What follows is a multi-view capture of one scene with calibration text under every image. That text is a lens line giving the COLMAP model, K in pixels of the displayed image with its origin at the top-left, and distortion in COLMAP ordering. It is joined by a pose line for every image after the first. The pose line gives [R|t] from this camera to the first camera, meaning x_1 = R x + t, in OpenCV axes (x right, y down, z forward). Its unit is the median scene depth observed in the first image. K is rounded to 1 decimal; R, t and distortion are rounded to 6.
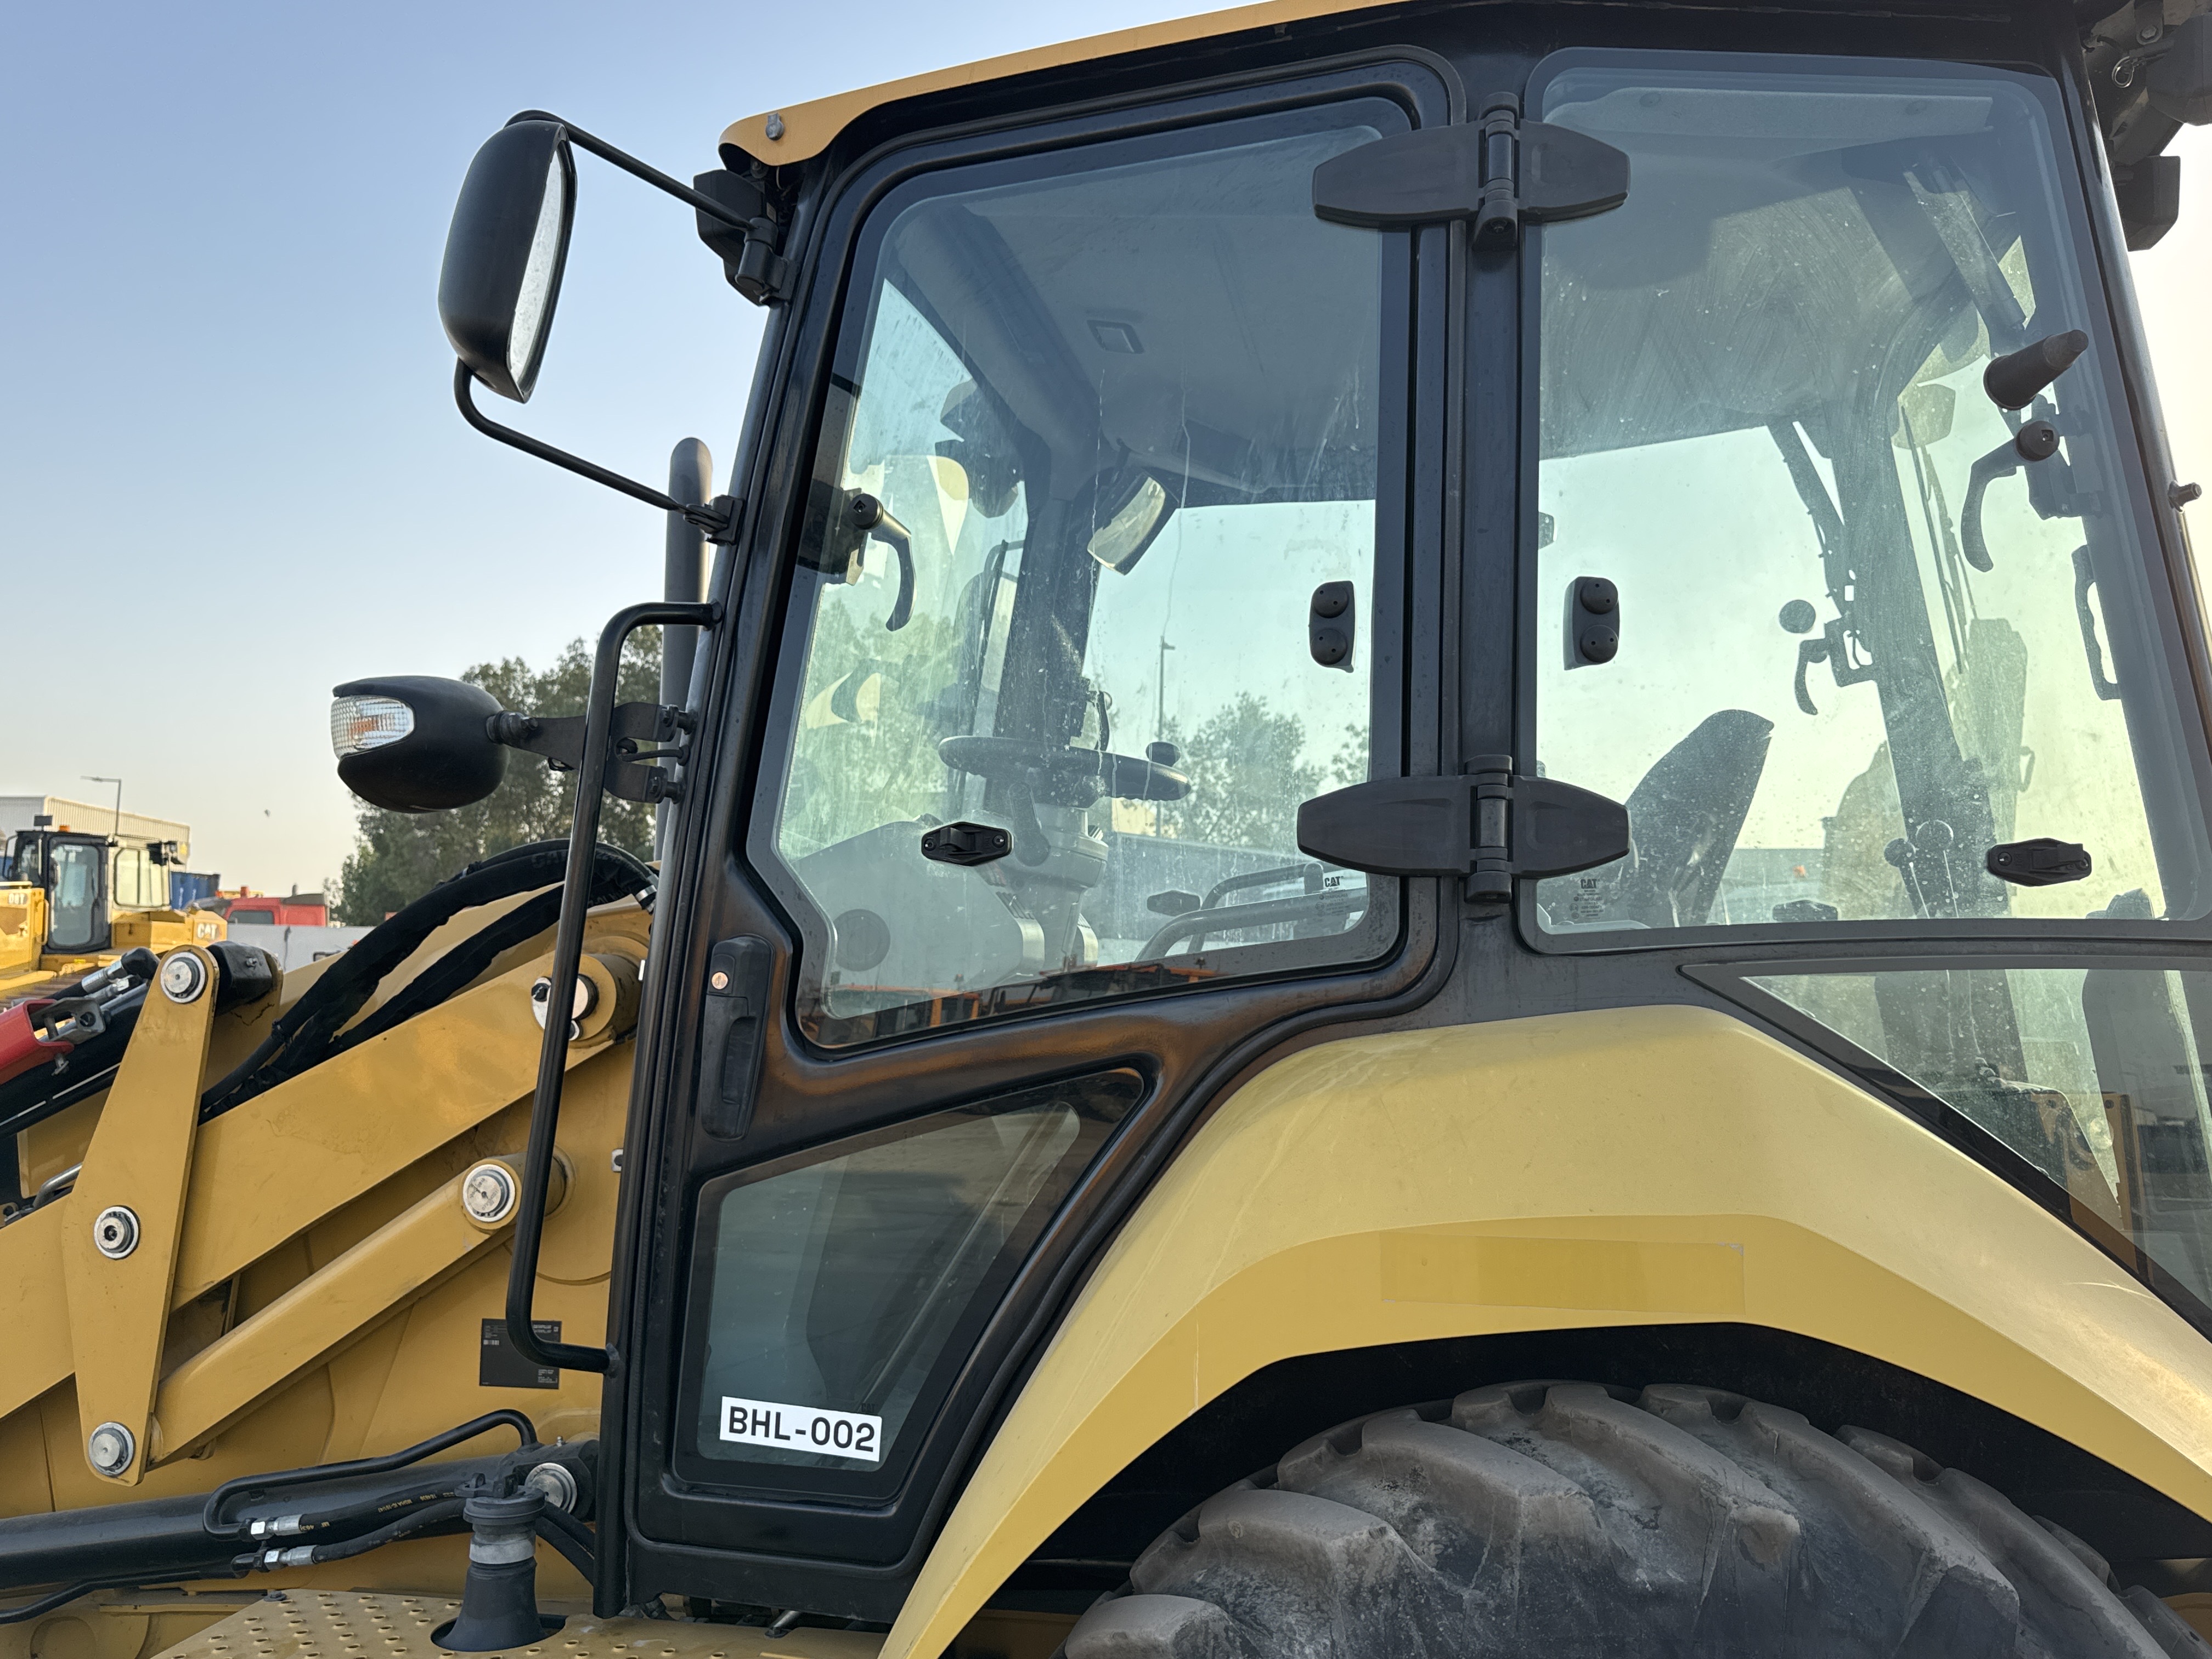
lens RADIAL K [[1693.4, 0, 1106.0], [0, 1693.4, 829.5], [0, 0, 1]] dist [0.143994, -0.262180]
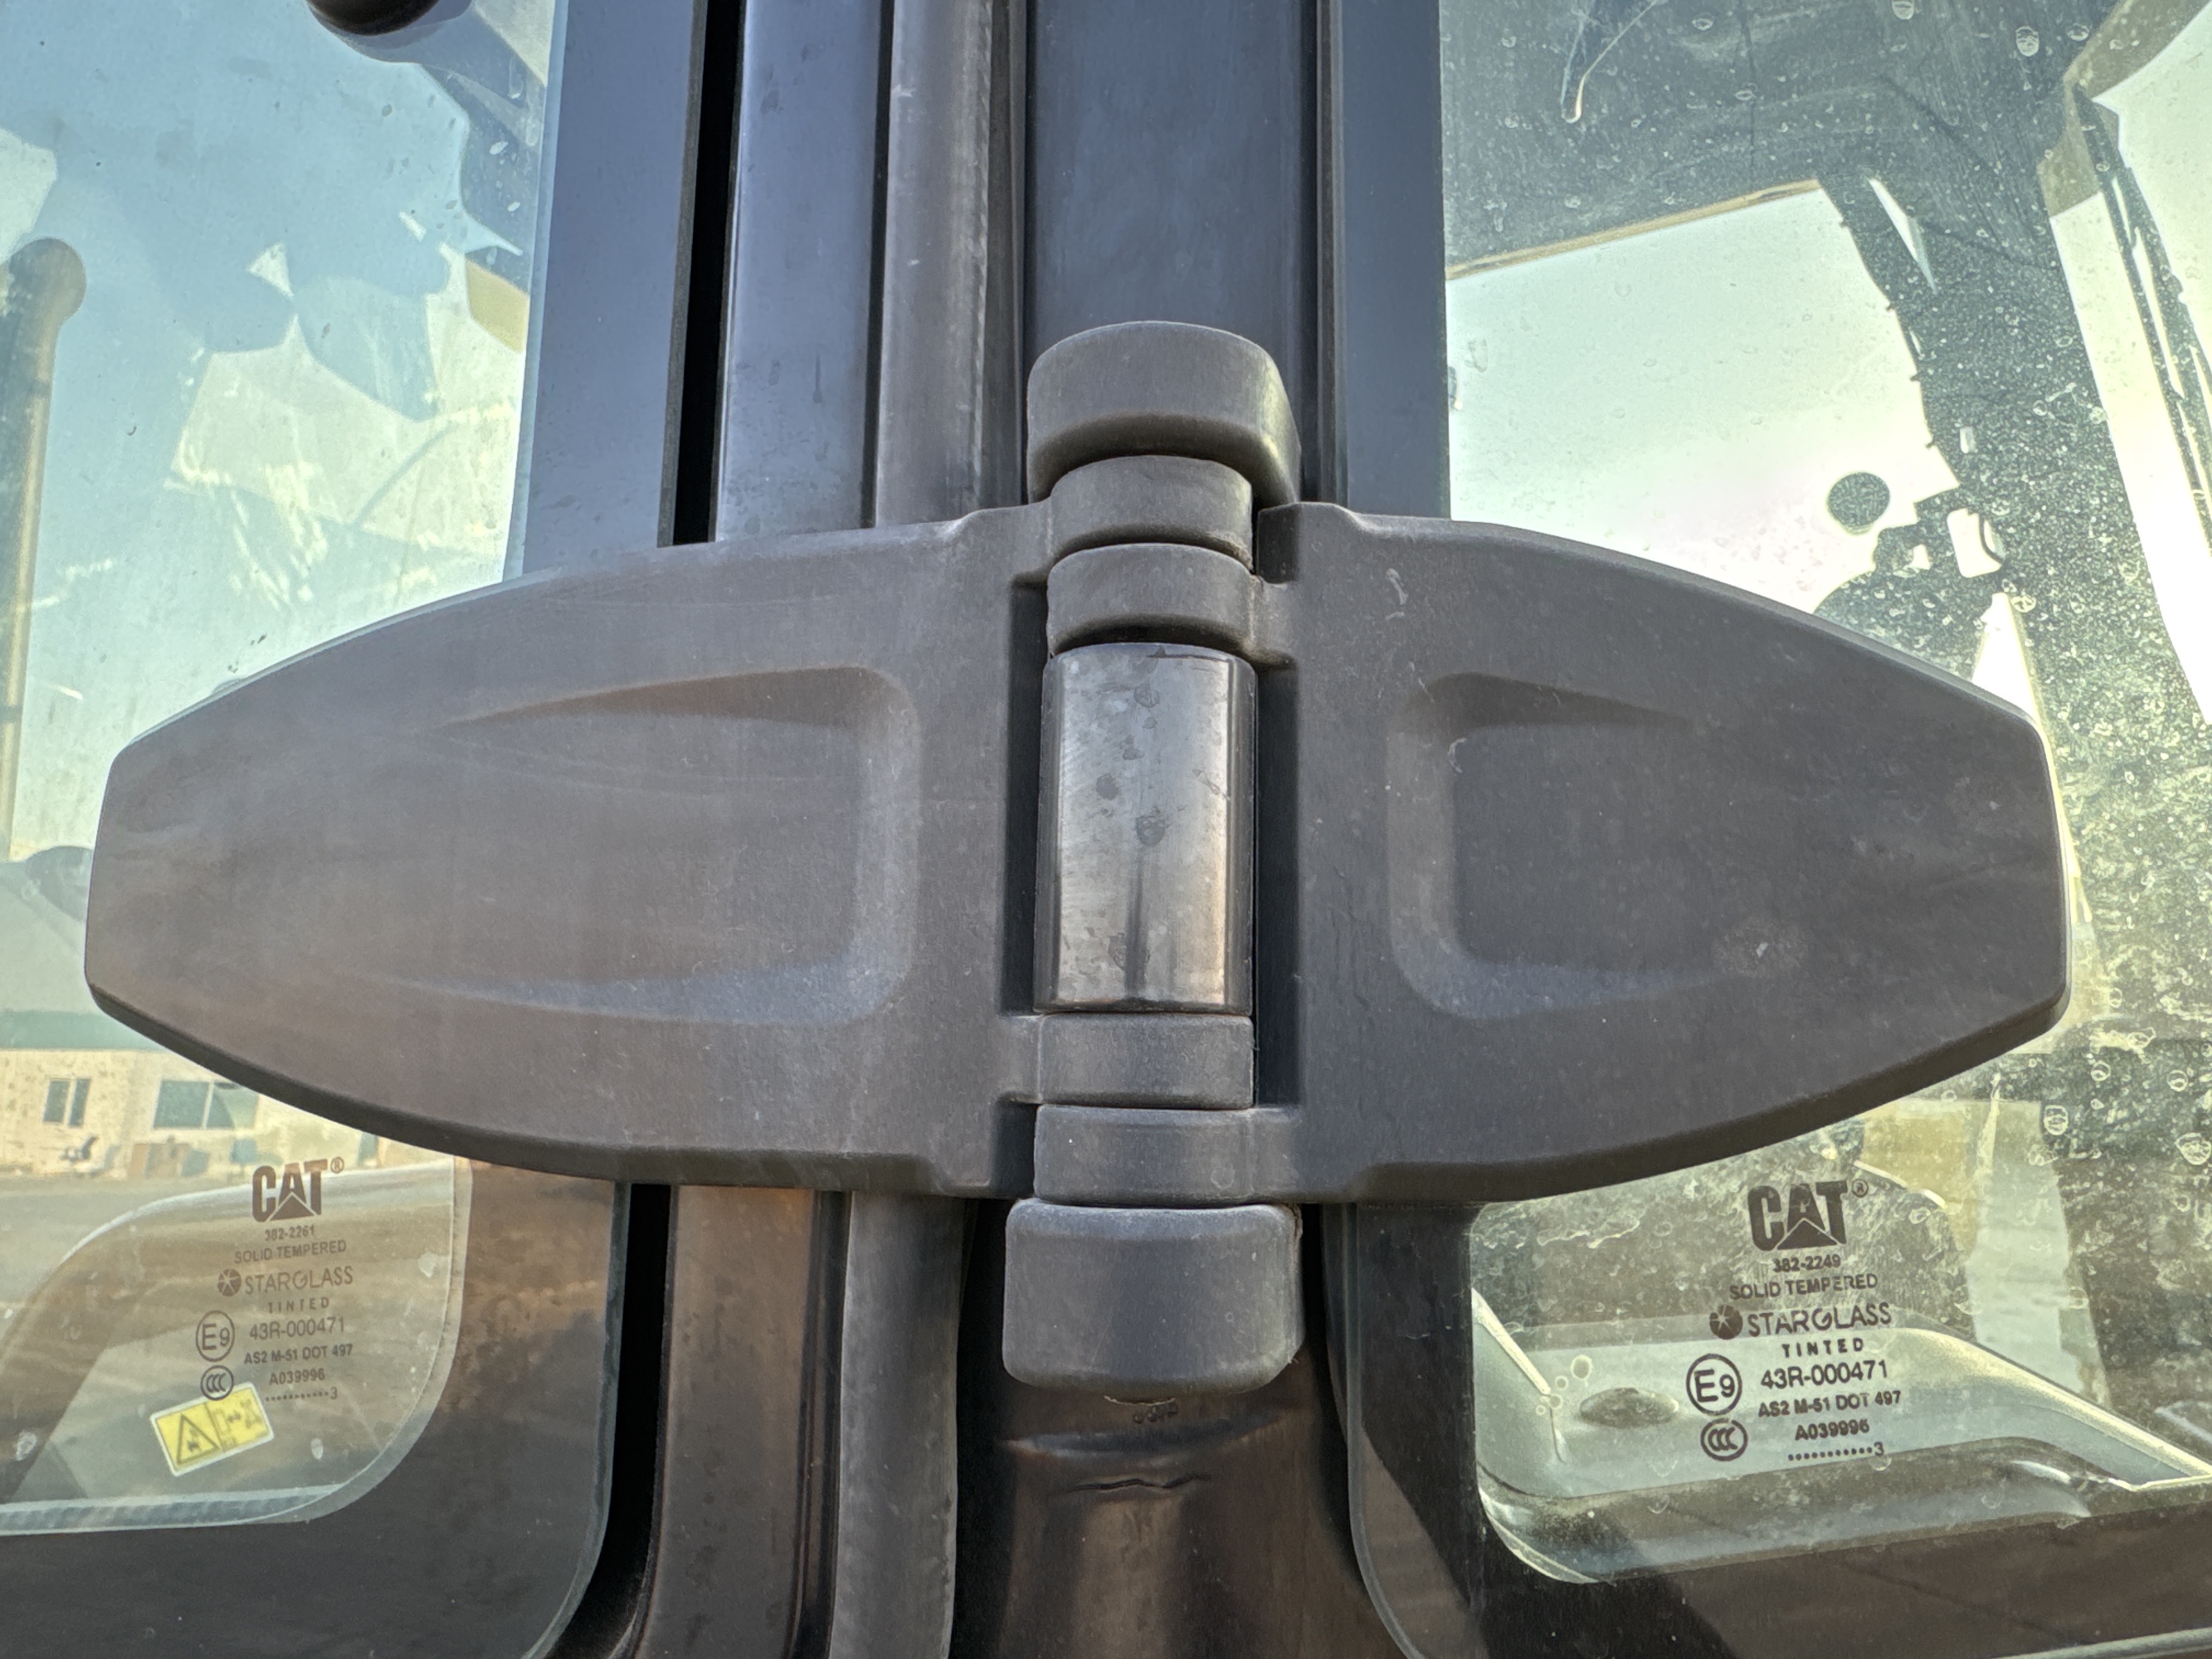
lens RADIAL K [[1417.5, 0, 1106.0], [0, 1417.5, 829.5], [0, 0, 1]] dist [-0.003618, -0.002375]
pose [[0.999876, -0.013405, 0.008282, 0.188954], [0.013515, 0.999819, -0.013359, -0.001845], [-0.008102, 0.013469, 0.999876, 0.751471]]
